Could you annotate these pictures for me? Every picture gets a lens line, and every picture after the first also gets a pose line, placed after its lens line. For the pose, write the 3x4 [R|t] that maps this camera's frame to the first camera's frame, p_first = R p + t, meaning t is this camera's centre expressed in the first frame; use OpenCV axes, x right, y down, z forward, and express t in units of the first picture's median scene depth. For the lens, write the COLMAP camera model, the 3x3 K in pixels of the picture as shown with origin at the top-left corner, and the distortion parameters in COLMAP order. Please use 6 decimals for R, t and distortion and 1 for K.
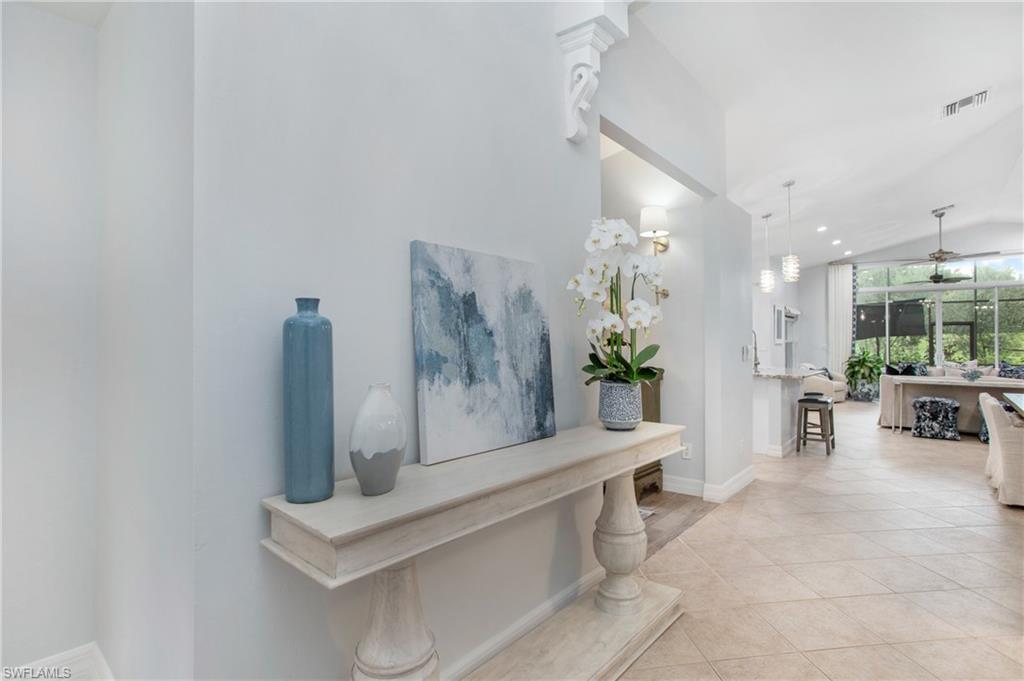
lens RADIAL K [[541.2, 0, 509.6], [0, 541.2, 336.3], [0, 0, 1]] dist [-0.060599, 0.026322]
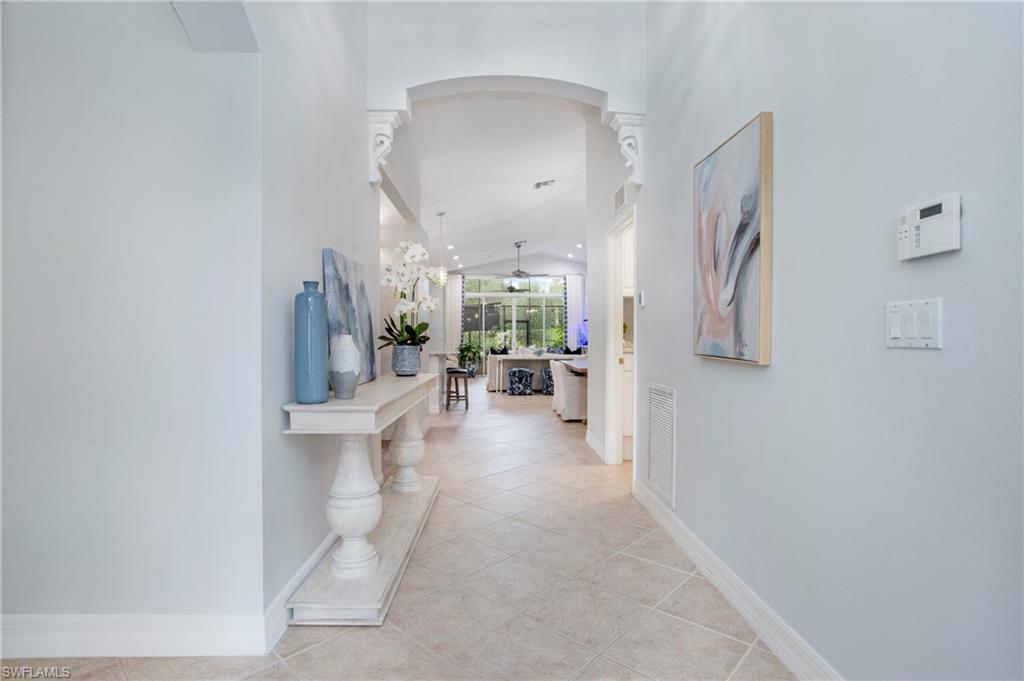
lens RADIAL K [[541.2, 0, 509.6], [0, 541.2, 336.3], [0, 0, 1]] dist [-0.060599, 0.026322]
pose [[0.752326, 0.001560, 0.658789, -0.237922], [-0.004768, 0.999984, 0.003077, 0.020385], [-0.658774, -0.005456, 0.752321, -0.148672]]
